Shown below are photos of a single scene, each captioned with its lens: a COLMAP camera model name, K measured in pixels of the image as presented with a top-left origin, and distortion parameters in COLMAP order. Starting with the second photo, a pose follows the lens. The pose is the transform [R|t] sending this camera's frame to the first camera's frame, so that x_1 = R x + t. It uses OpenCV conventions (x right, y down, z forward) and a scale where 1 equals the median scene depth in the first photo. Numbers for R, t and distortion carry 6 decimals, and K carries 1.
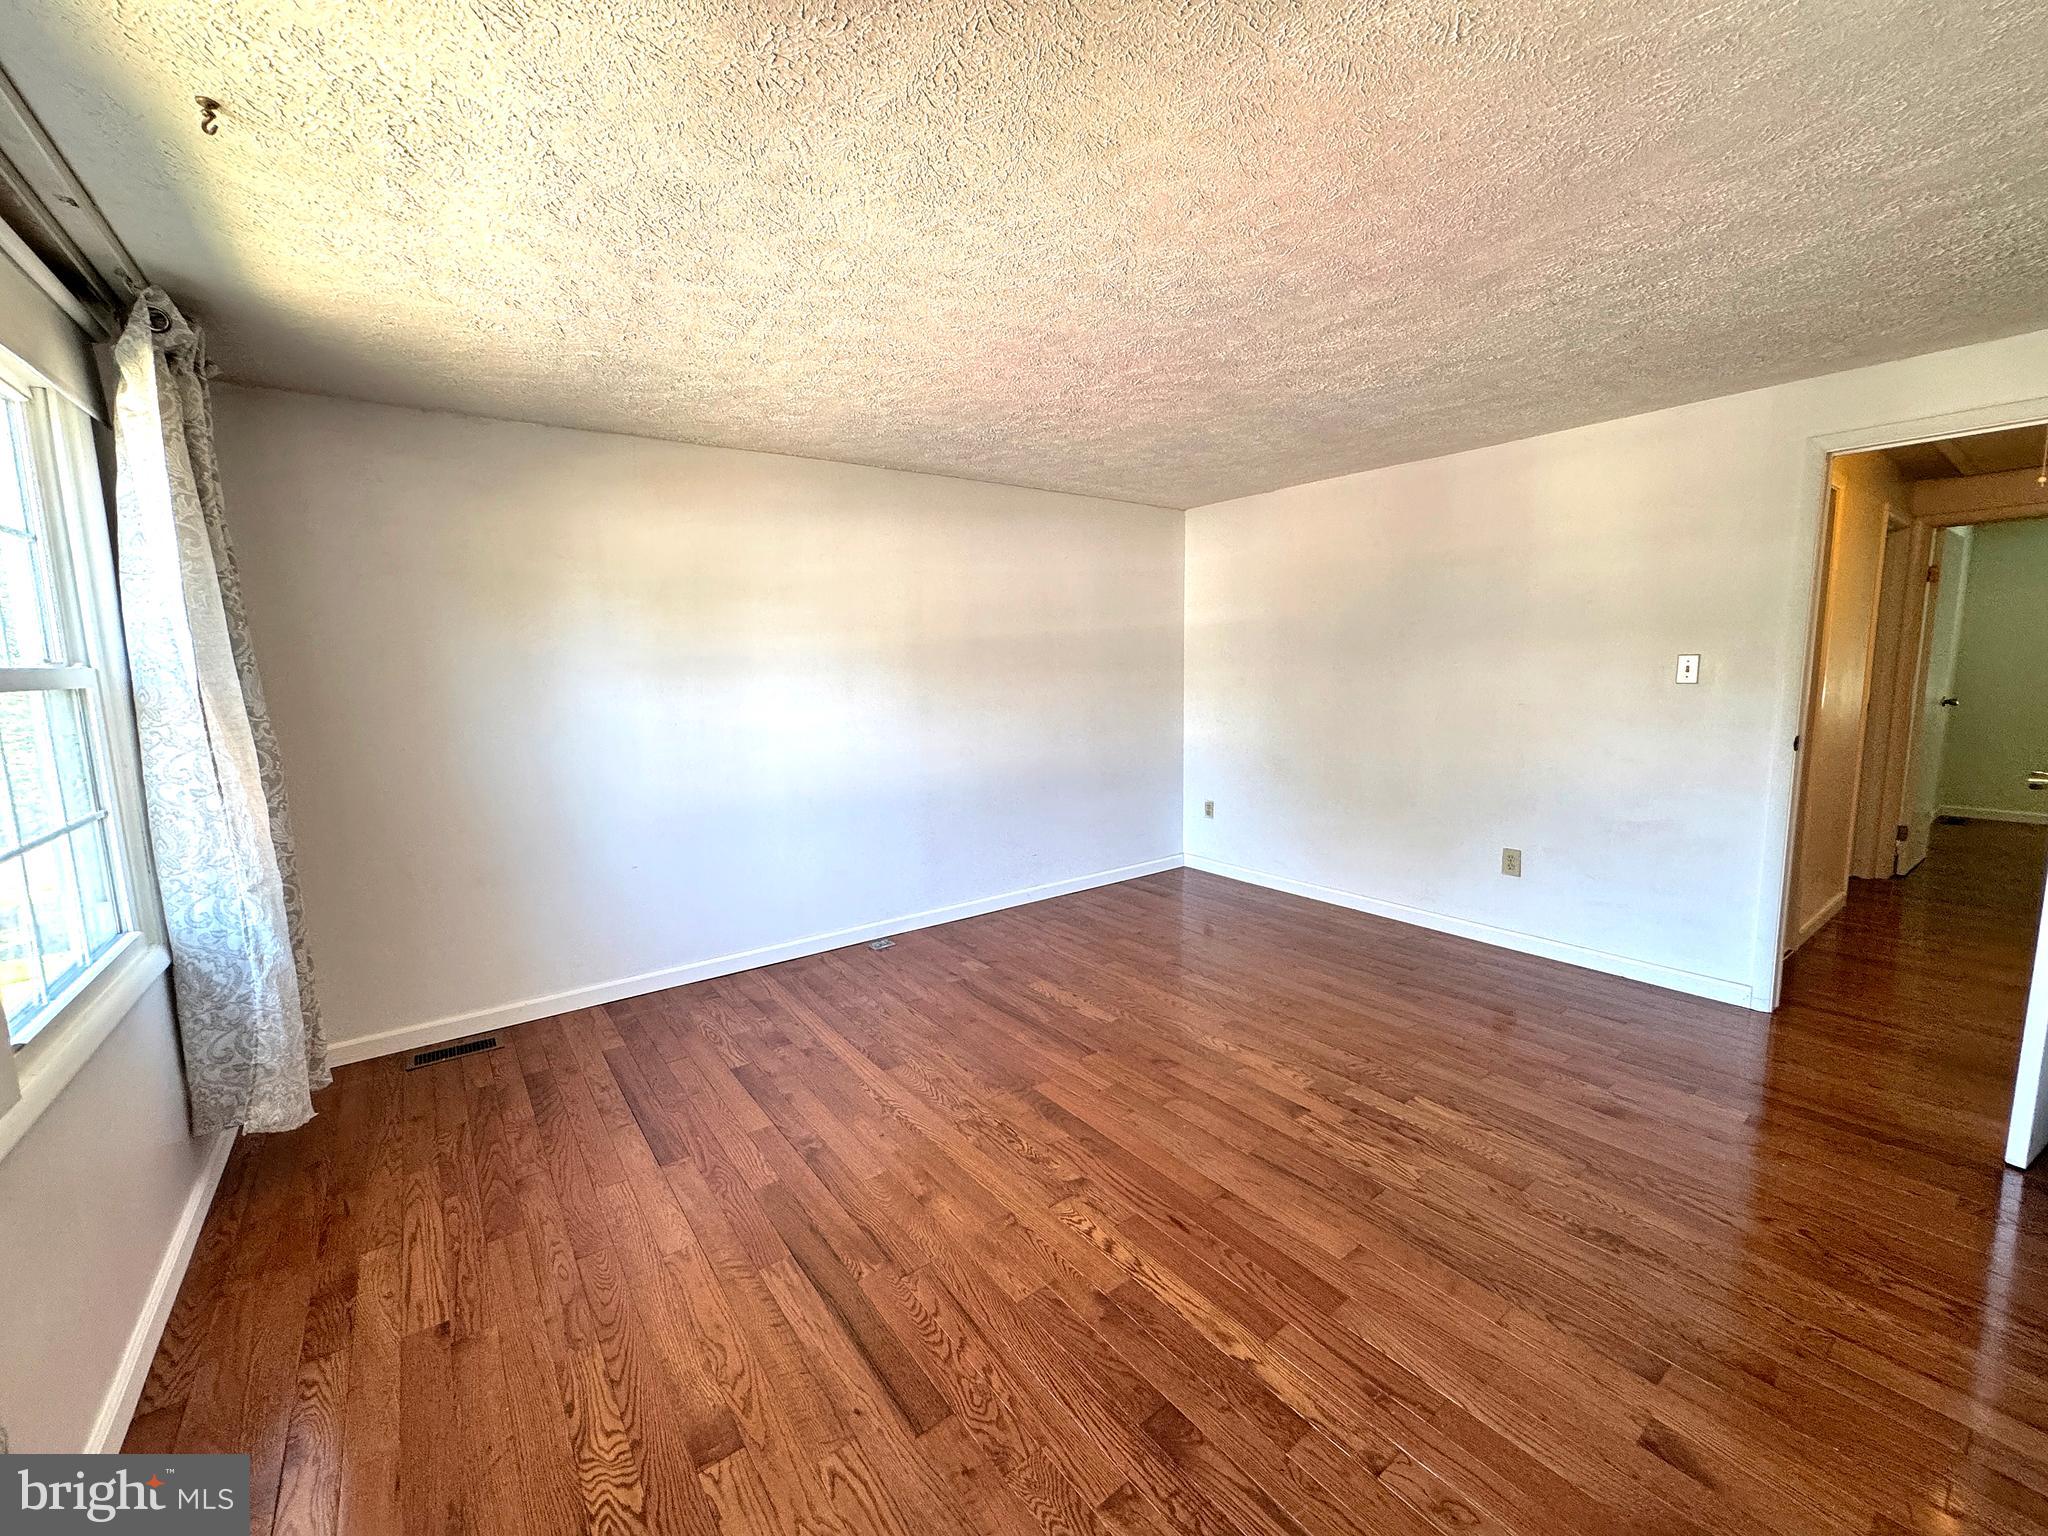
lens RADIAL K [[817.1, 0, 1024.0], [0, 817.1, 768.0], [0, 0, 1]] dist [-0.000365, -0.000071]
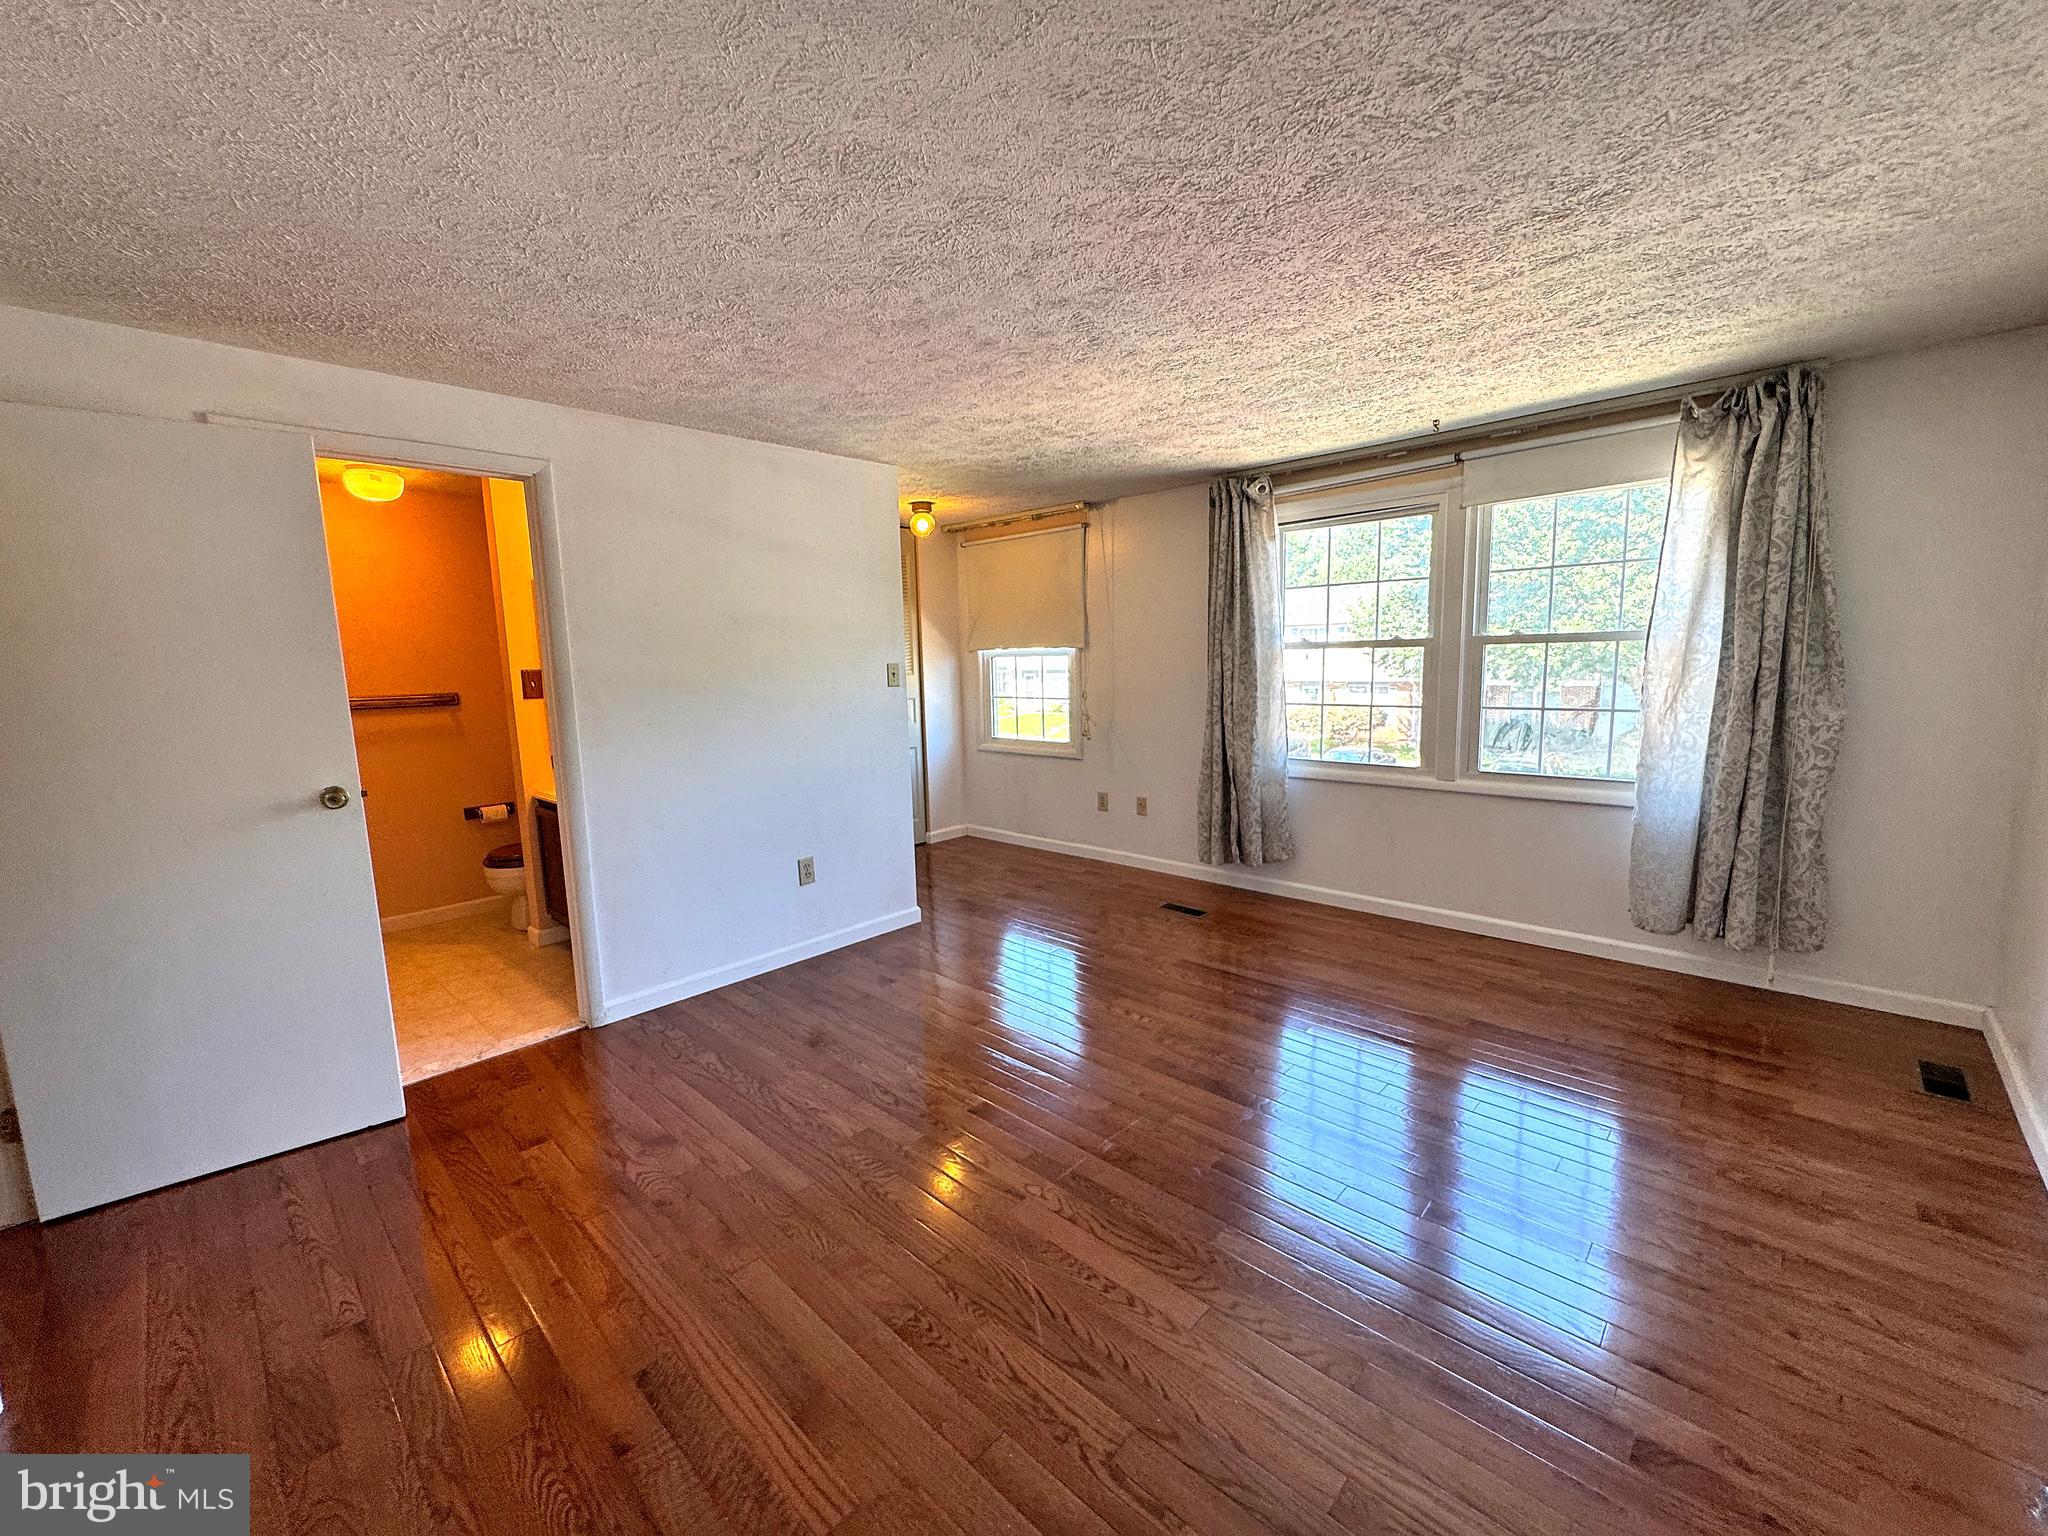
lens RADIAL K [[821.6, 0, 1022.9], [0, 821.6, 768.2], [0, 0, 1]] dist [-0.002562, 0.000288]
pose [[-0.985314, 0.070171, -0.155666, 0.397819], [0.026550, 0.963529, 0.266283, -0.243994], [0.168674, 0.258239, -0.951242, 1.798814]]
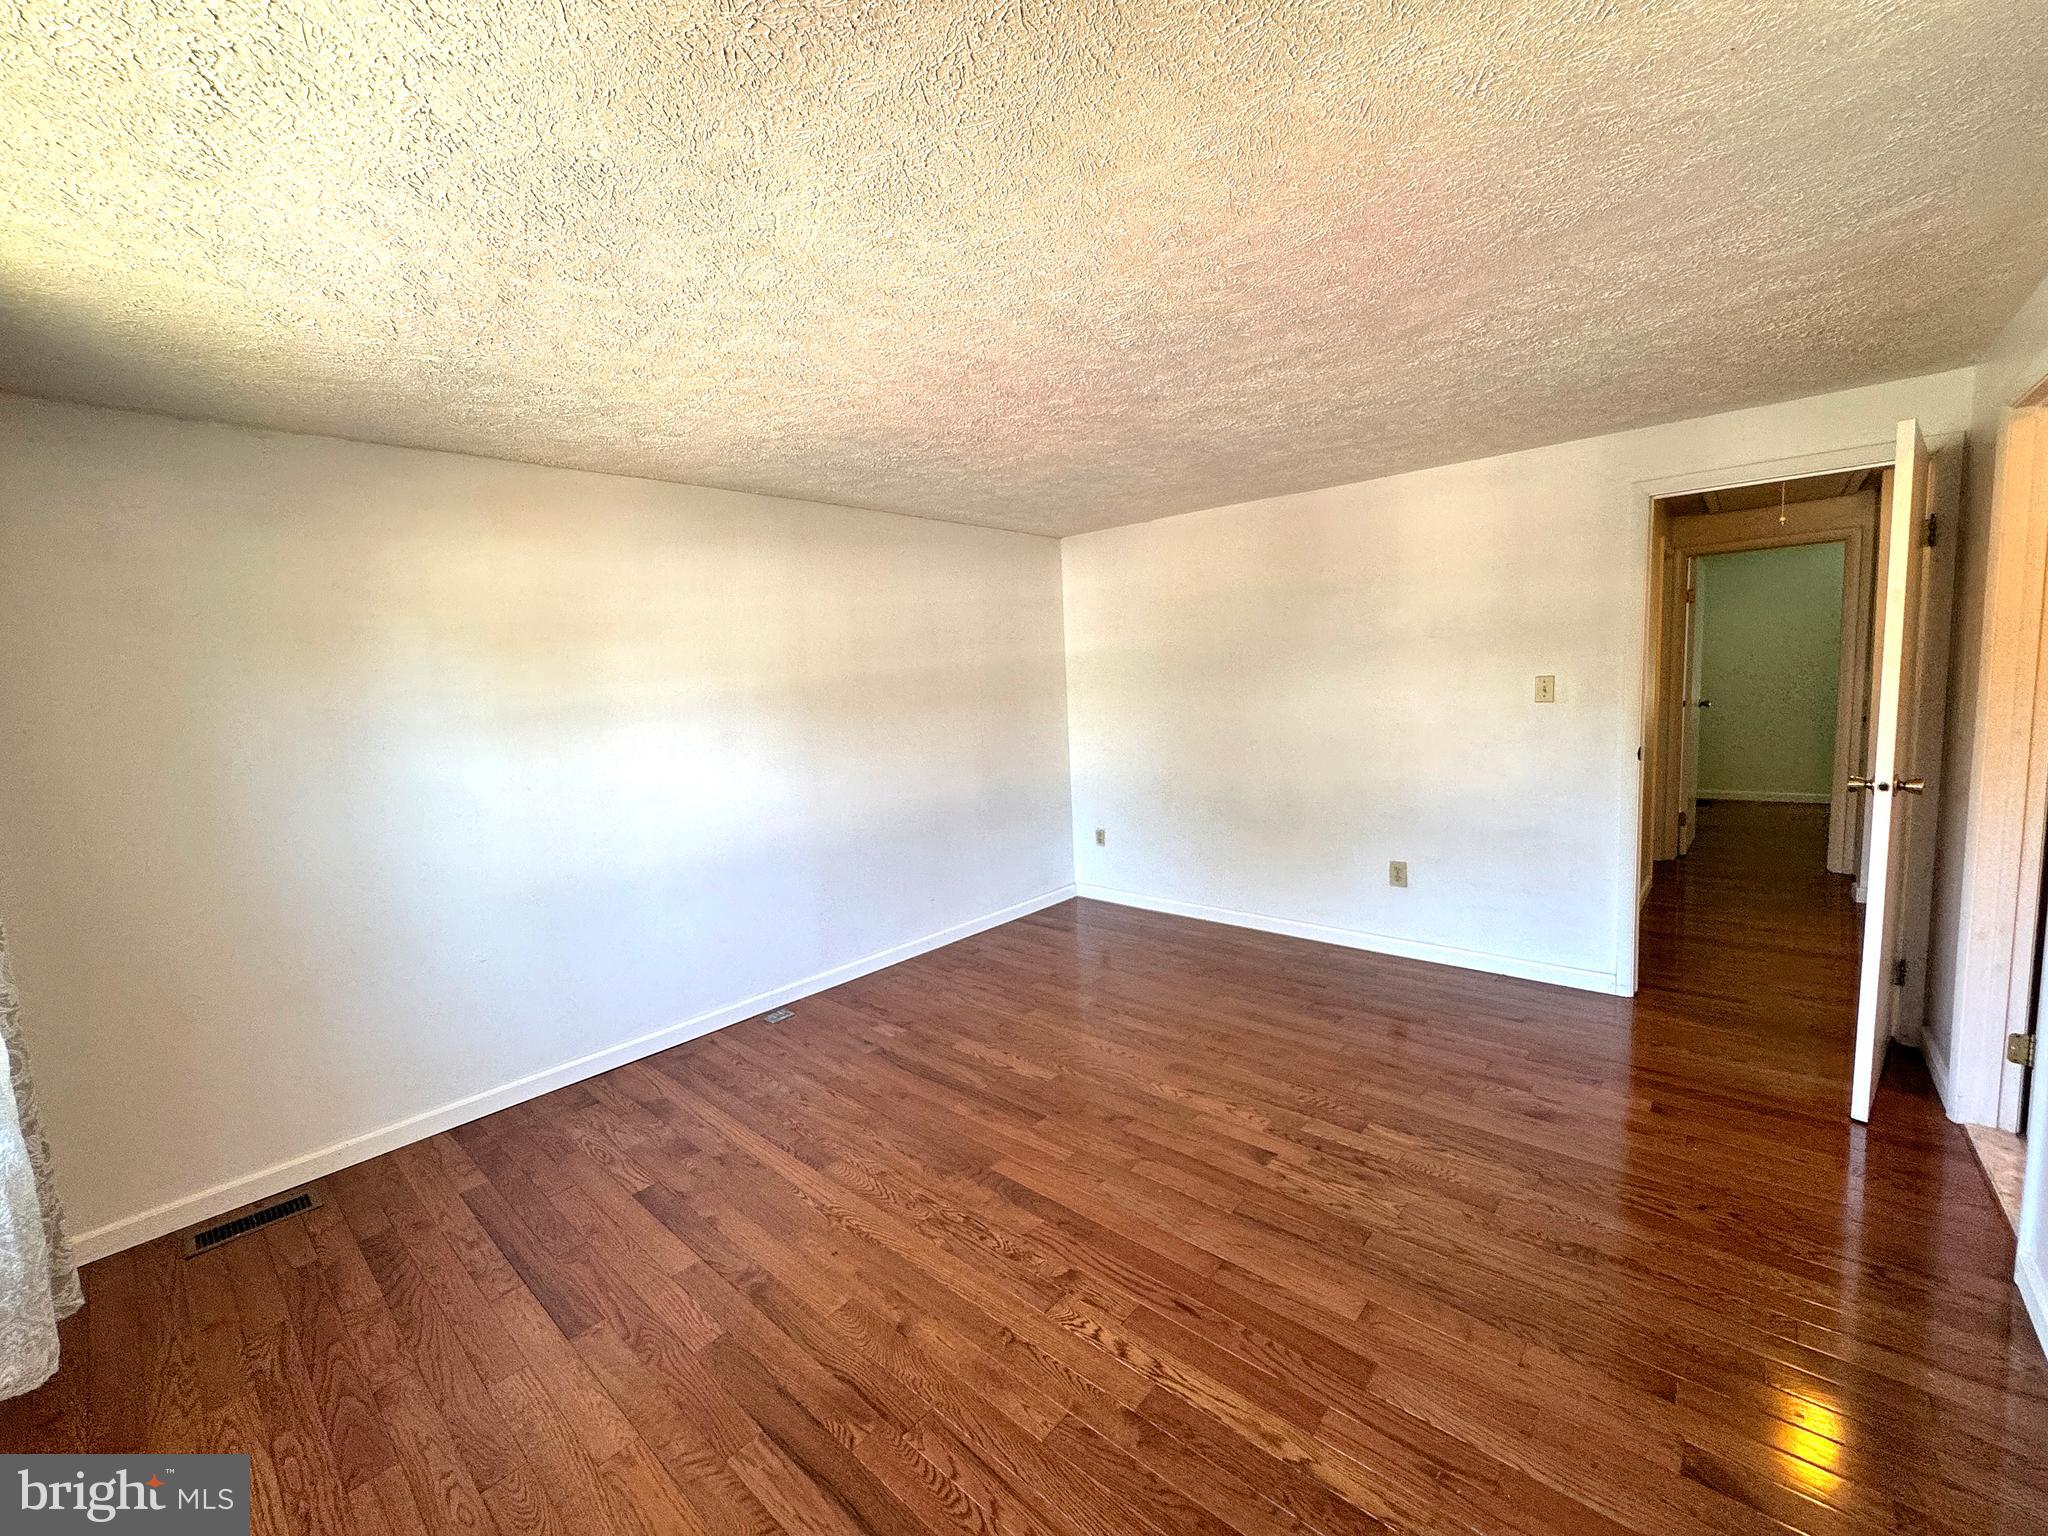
lens RADIAL K [[821.6, 0, 1022.9], [0, 821.6, 768.2], [0, 0, 1]] dist [-0.002562, 0.000288]
pose [[0.979518, -0.050222, 0.194994, -0.114059], [0.054664, 0.998352, -0.017463, -0.042529], [-0.193796, 0.027764, 0.980649, 0.074668]]
